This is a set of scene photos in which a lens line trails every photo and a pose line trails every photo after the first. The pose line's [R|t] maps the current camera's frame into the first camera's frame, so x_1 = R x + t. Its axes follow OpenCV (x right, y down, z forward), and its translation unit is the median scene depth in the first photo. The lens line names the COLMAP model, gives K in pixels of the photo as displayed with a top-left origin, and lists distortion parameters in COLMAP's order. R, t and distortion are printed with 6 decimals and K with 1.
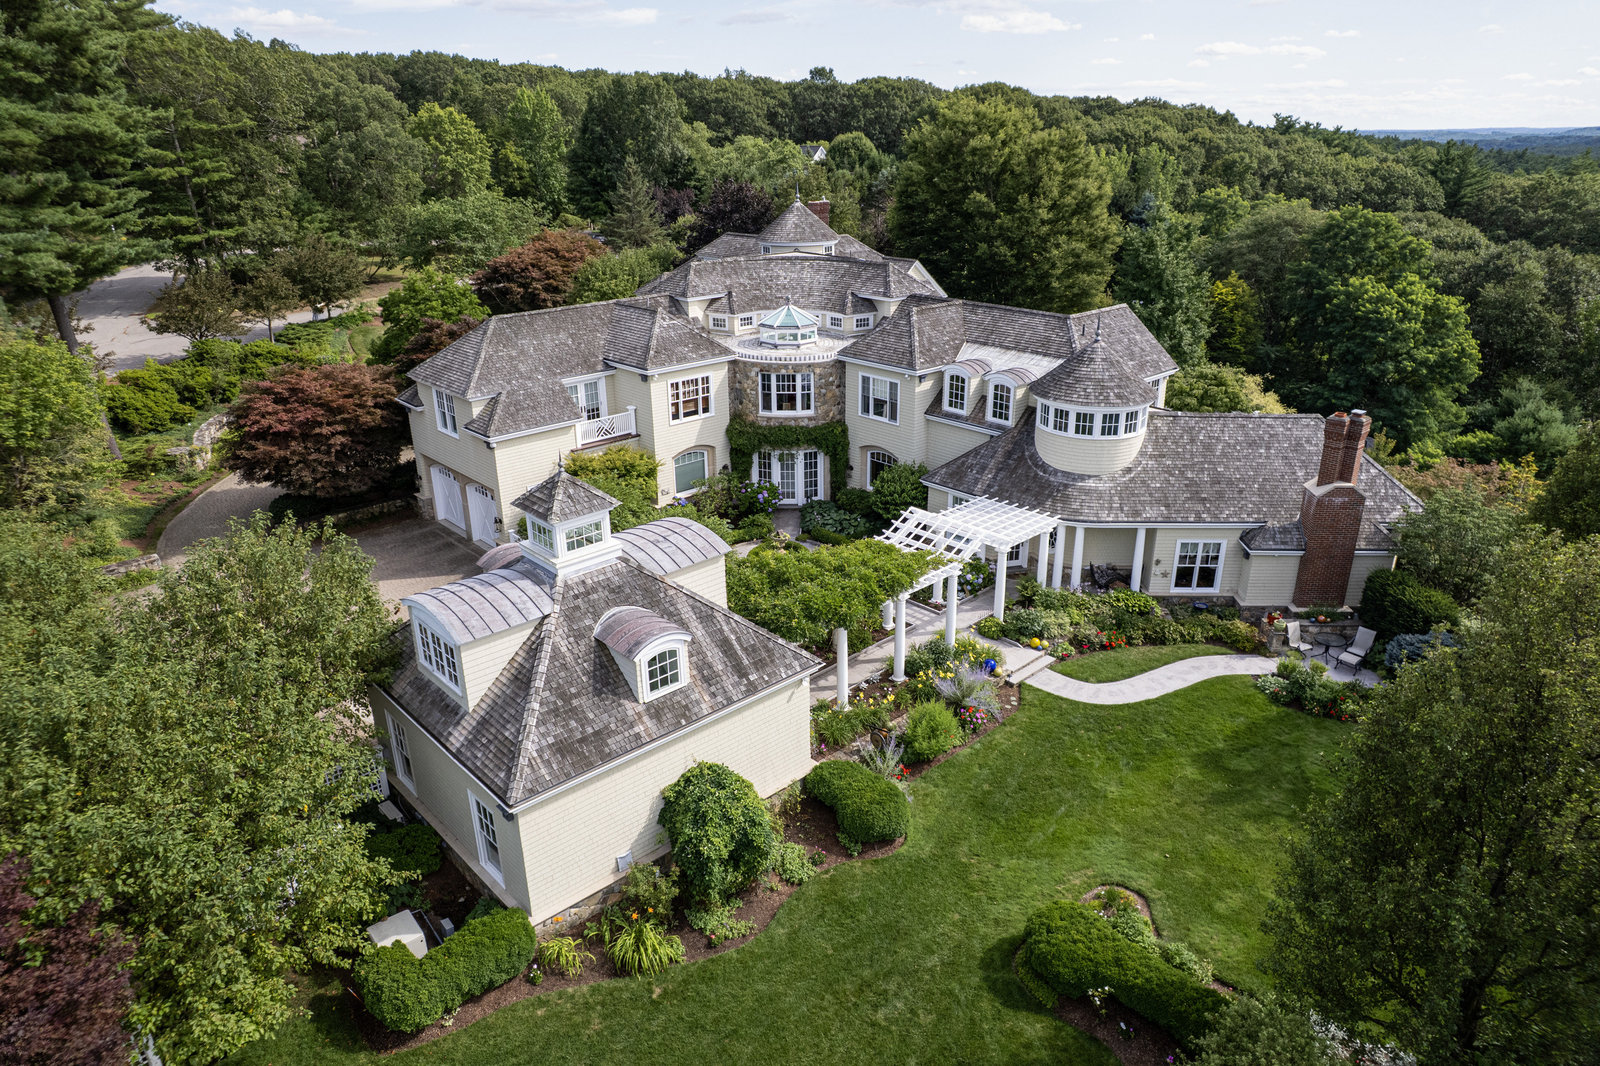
lens RADIAL K [[1026.6, 0, 811.1], [0, 1026.6, 531.6], [0, 0, 1]] dist [-0.077609, 0.072366]
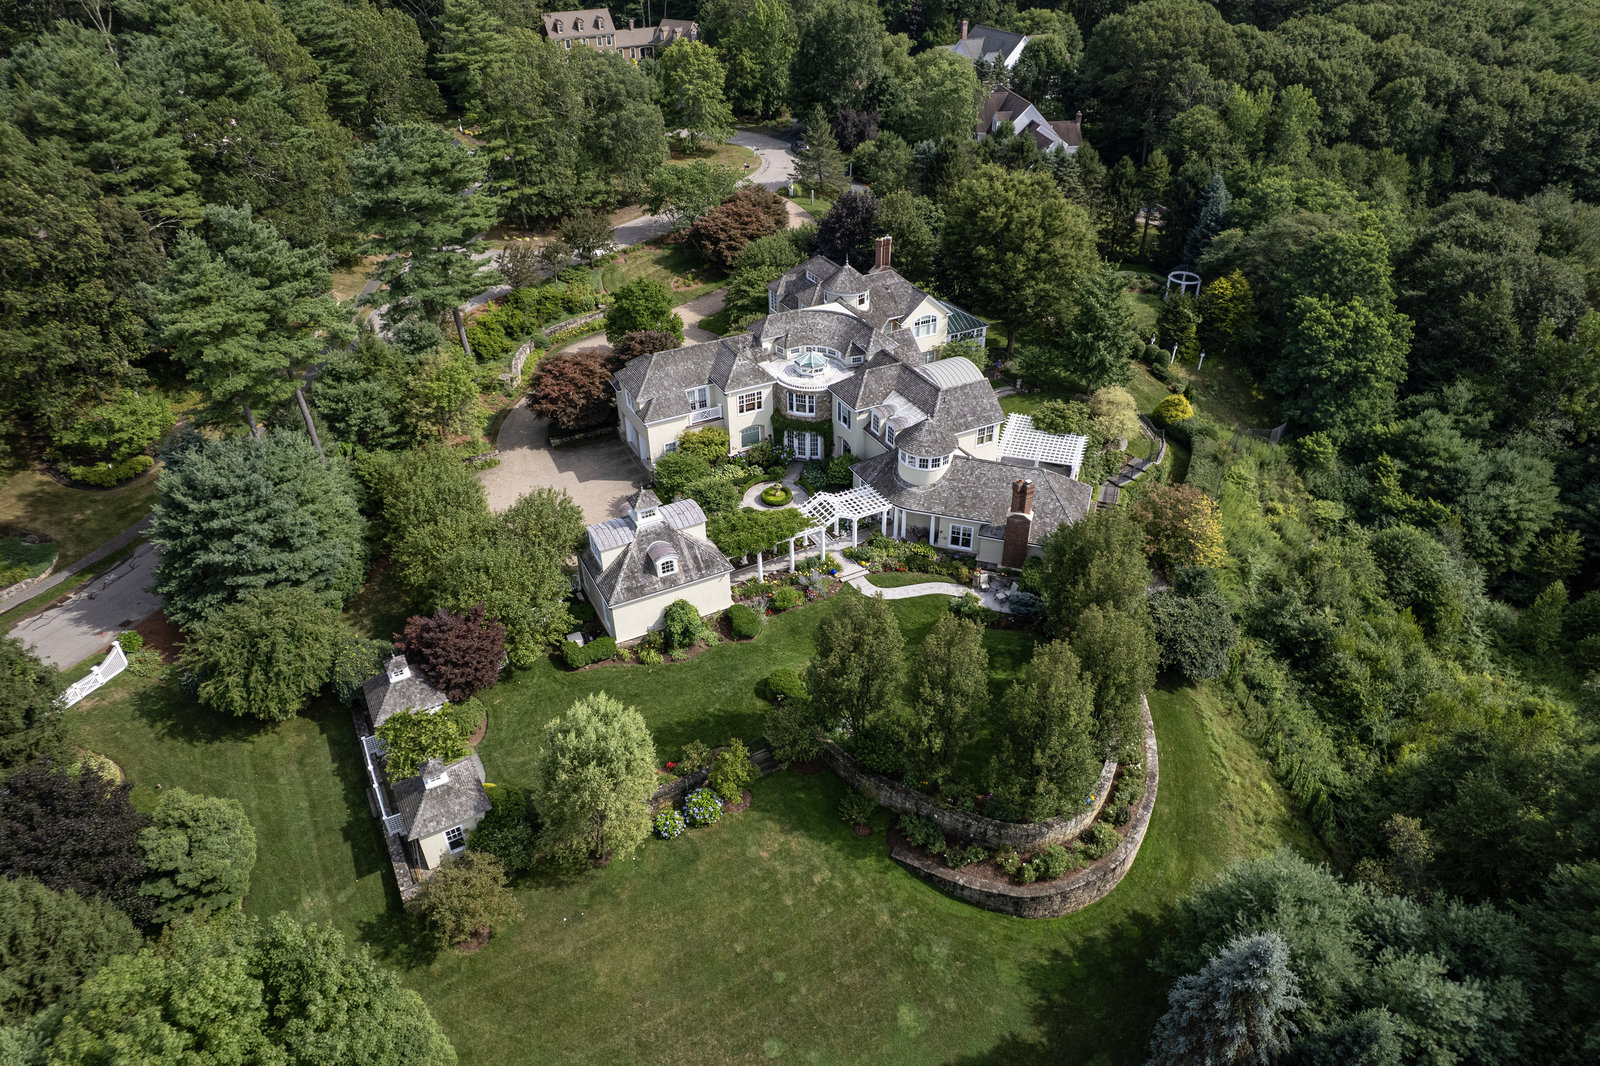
lens RADIAL K [[1026.6, 0, 811.1], [0, 1026.6, 531.6], [0, 0, 1]] dist [-0.077609, 0.072366]
pose [[0.963053, 0.151030, -0.222976, 0.559588], [-0.098849, 0.968396, 0.228993, -0.424110], [0.250514, -0.198491, 0.947546, -1.031814]]
